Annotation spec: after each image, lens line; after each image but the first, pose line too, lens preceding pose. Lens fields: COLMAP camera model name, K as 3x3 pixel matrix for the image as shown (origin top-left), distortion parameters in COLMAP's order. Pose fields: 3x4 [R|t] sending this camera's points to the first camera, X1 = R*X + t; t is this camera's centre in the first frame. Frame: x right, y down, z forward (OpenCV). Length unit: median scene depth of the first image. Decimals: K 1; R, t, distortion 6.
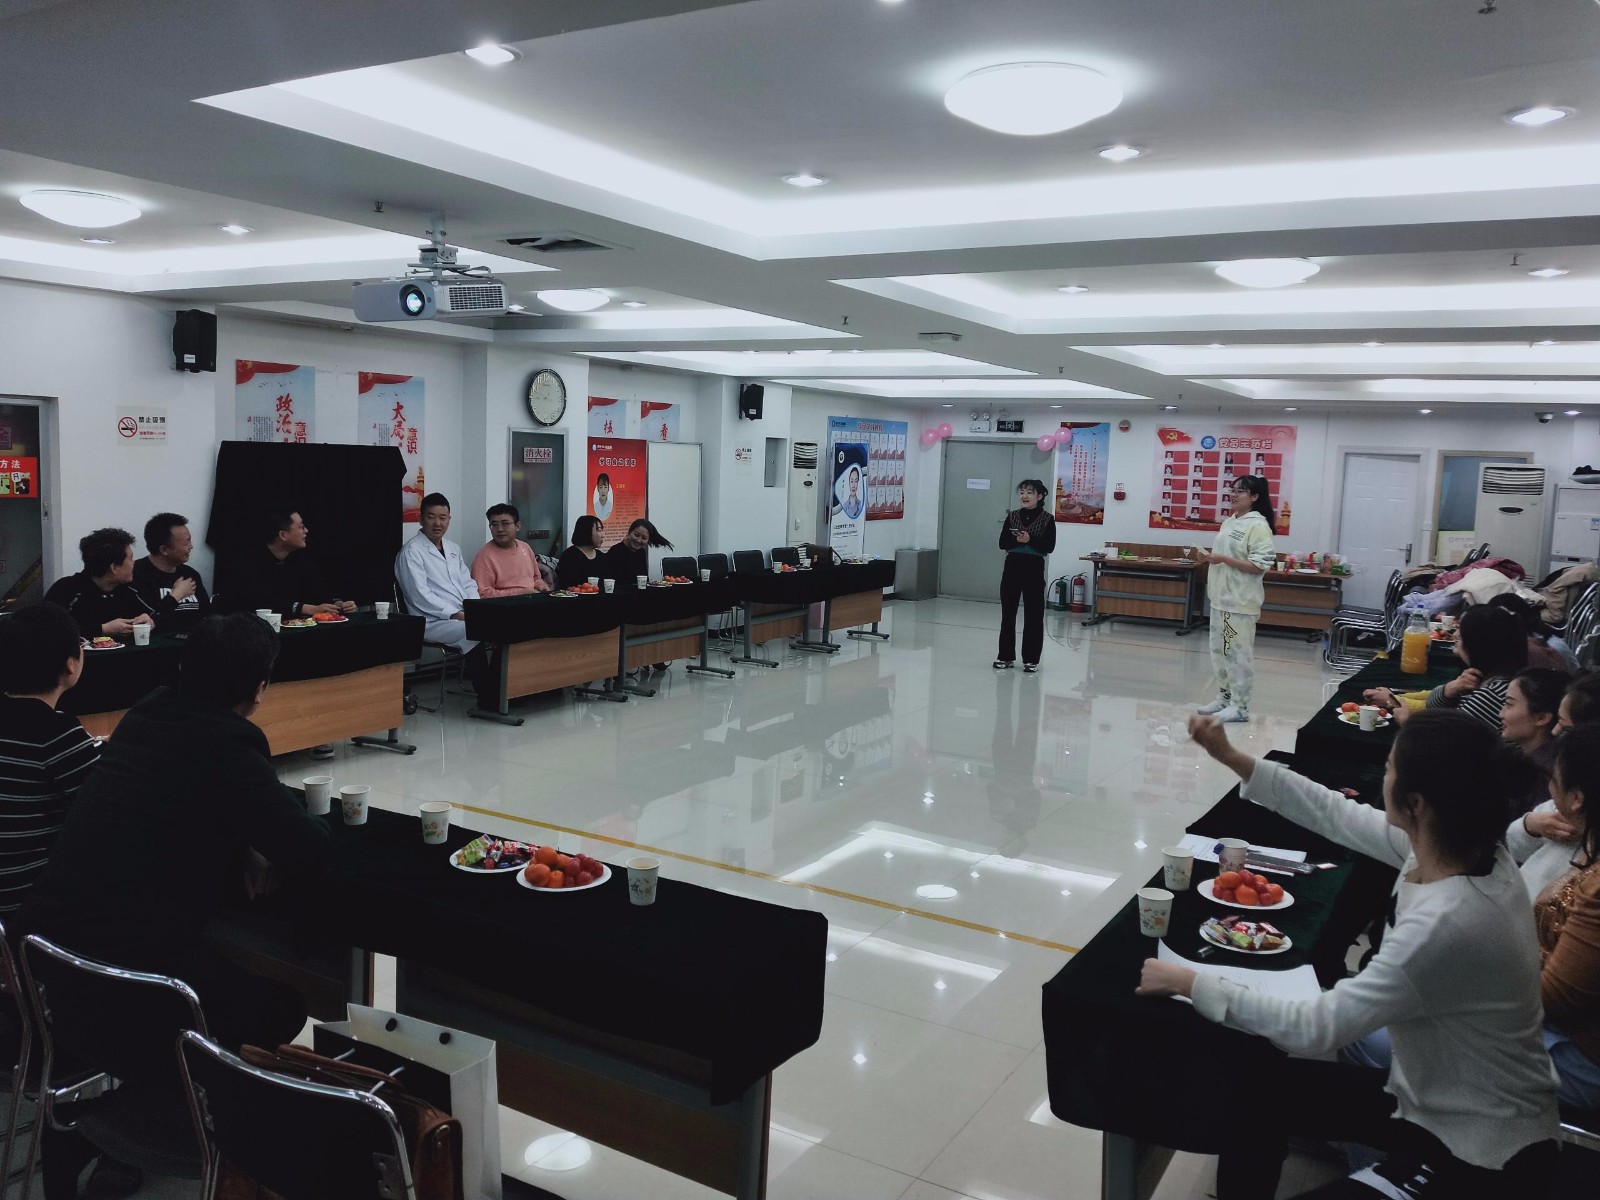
lens RADIAL K [[1256.7, 0, 816.8], [0, 1256.7, 604.0], [0, 0, 1]] dist [-0.003640, -0.028476]
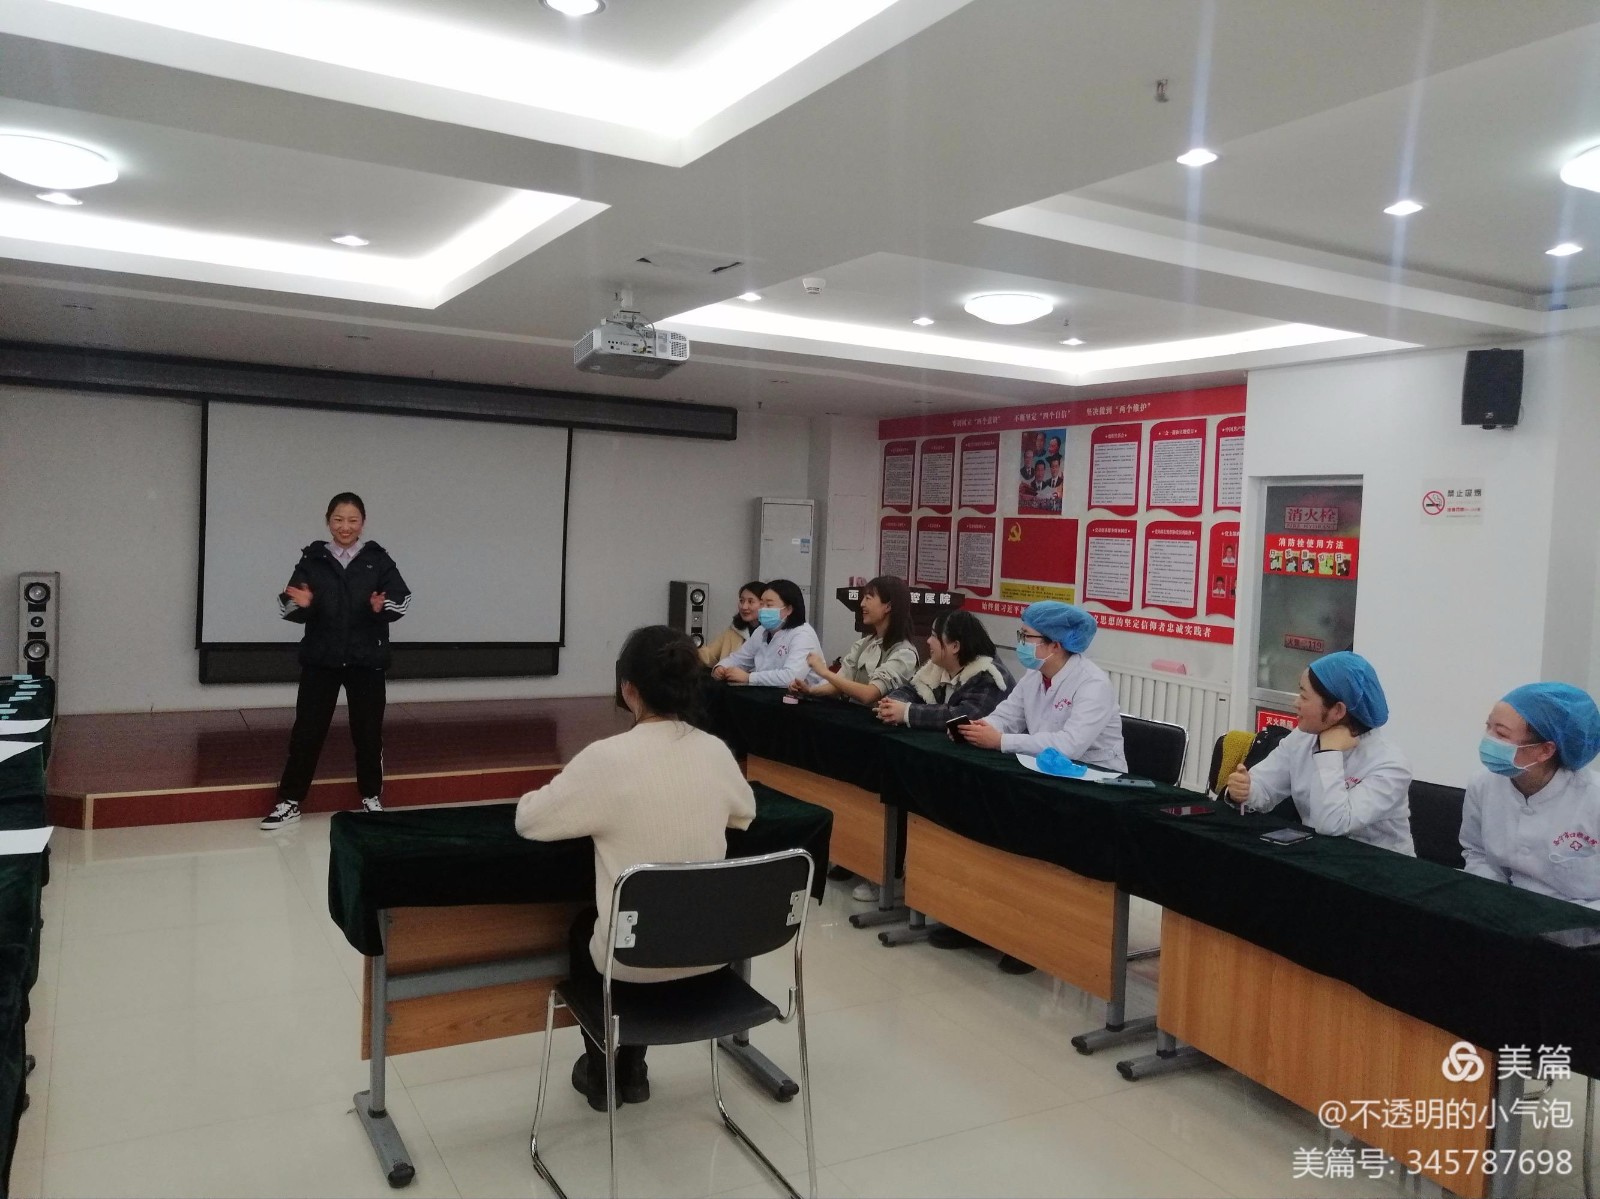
lens RADIAL K [[1237.7, 0, 796.4], [0, 1237.7, 593.6], [0, 0, 1]] dist [-0.005999, 0.009839]
pose [[-0.503269, -0.012629, -0.864037, 0.292244], [-0.159336, 0.984105, 0.078423, -0.057519], [0.849313, 0.177141, -0.497282, 0.787743]]
